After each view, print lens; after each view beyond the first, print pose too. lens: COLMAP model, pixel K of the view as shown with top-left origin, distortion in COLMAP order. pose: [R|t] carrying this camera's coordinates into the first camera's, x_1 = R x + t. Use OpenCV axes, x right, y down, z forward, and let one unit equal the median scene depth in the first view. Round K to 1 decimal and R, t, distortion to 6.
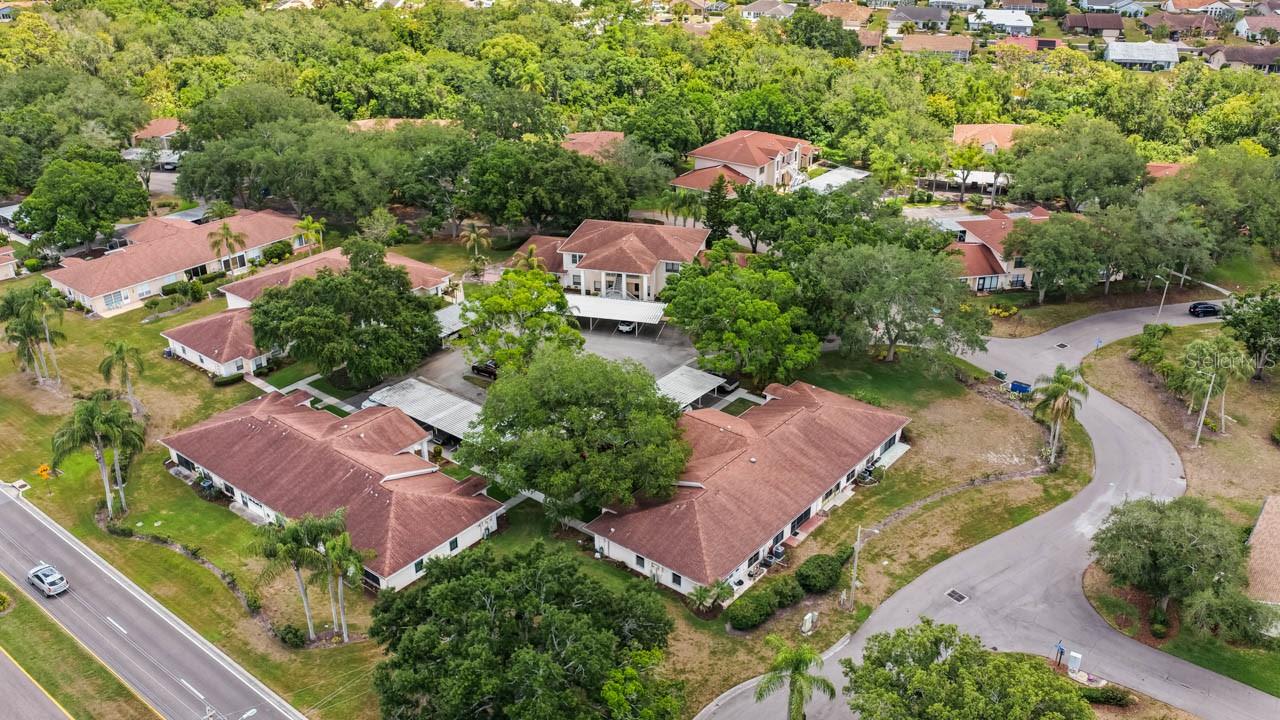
lens RADIAL K [[1067.1, 0, 640.0], [0, 1067.1, 360.0], [0, 0, 1]] dist [0.011086, 0.013000]
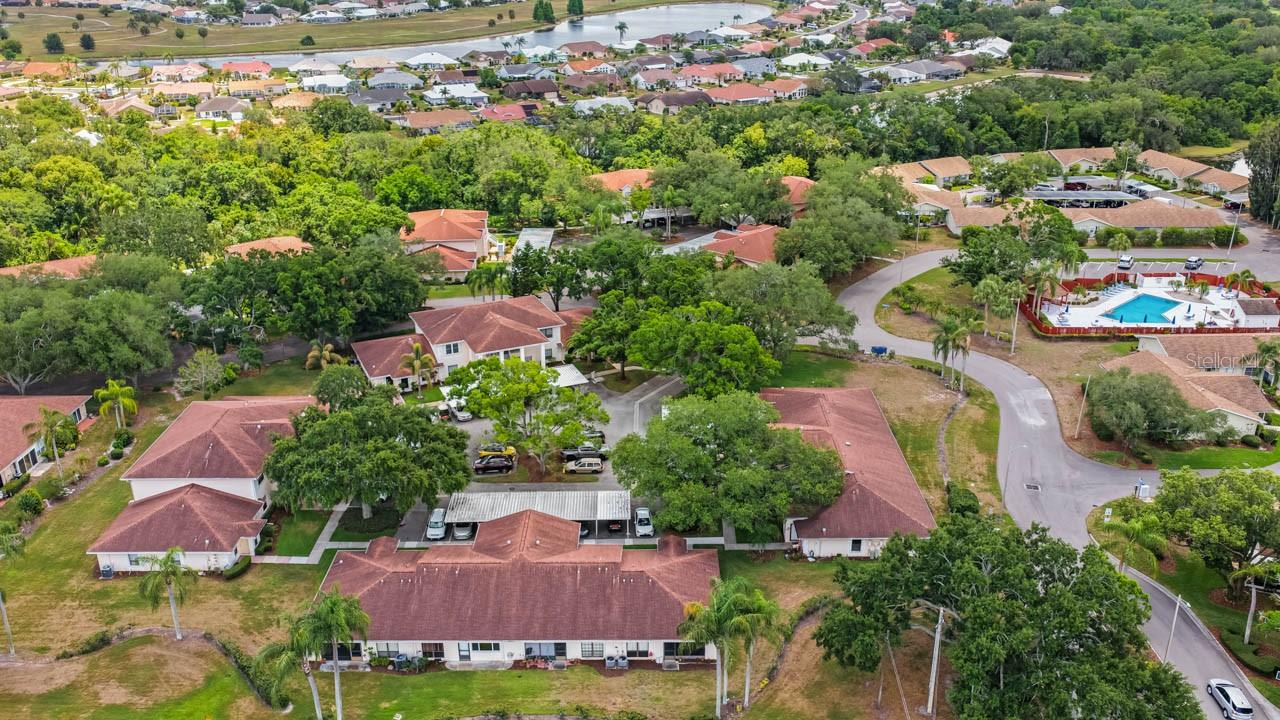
lens RADIAL K [[1067.1, 0, 640.0], [0, 1067.1, 360.0], [0, 0, 1]] dist [0.011086, 0.013000]
pose [[0.785566, -0.240188, 0.570259, -0.482623], [0.282199, 0.959234, 0.015275, -0.050987], [-0.550681, 0.148927, 0.821323, 0.104894]]
